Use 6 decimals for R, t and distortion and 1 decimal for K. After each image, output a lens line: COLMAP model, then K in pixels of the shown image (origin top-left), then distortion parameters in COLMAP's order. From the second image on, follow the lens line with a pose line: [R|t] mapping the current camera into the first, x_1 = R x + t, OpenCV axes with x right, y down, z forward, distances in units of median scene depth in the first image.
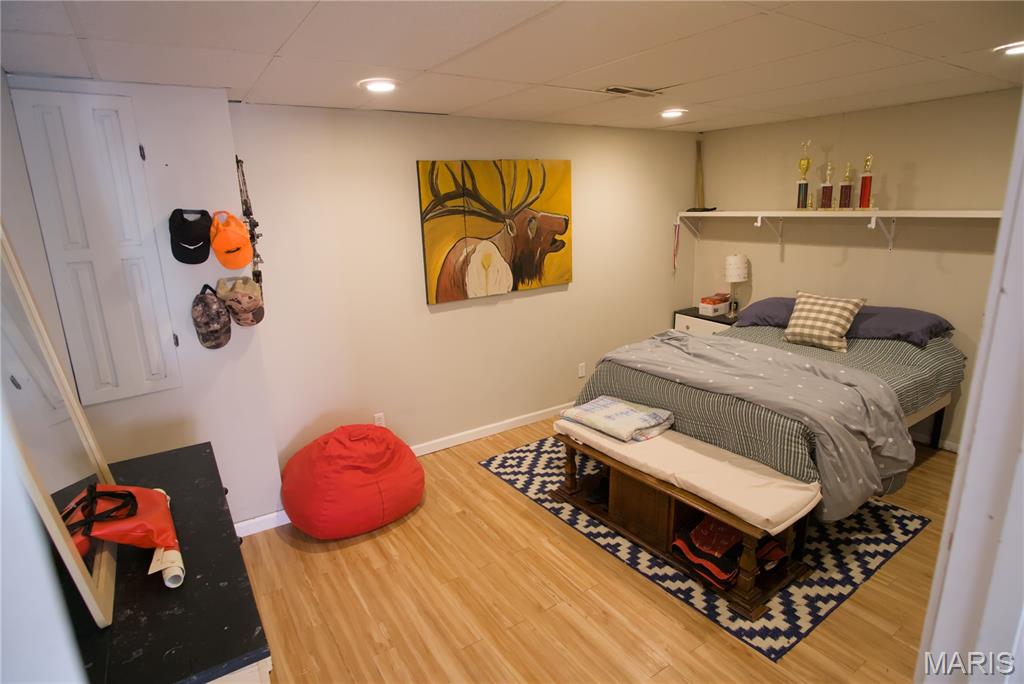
lens RADIAL K [[549.2, 0, 513.1], [0, 549.2, 345.4], [0, 0, 1]] dist [-0.029723, 0.006287]
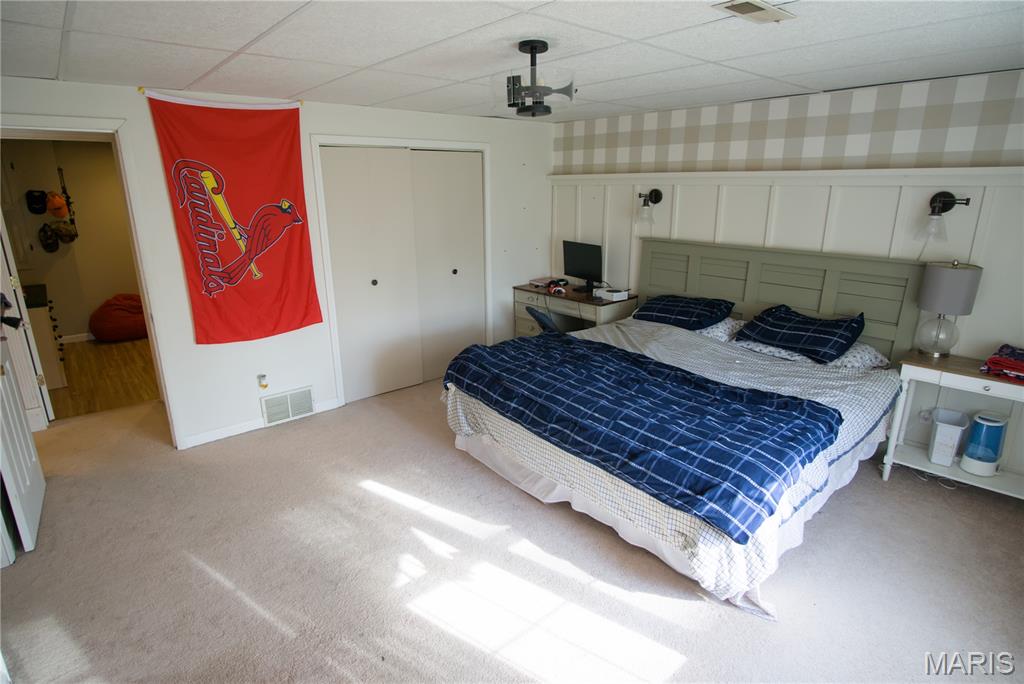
lens RADIAL K [[549.2, 0, 512.7], [0, 549.2, 342.9], [0, 0, 1]] dist [-0.029723, 0.006287]
pose [[0.991529, -0.007838, 0.129652, 1.077172], [0.003716, 0.999481, 0.032005, 0.322254], [-0.129835, -0.031253, 0.991043, -1.500159]]
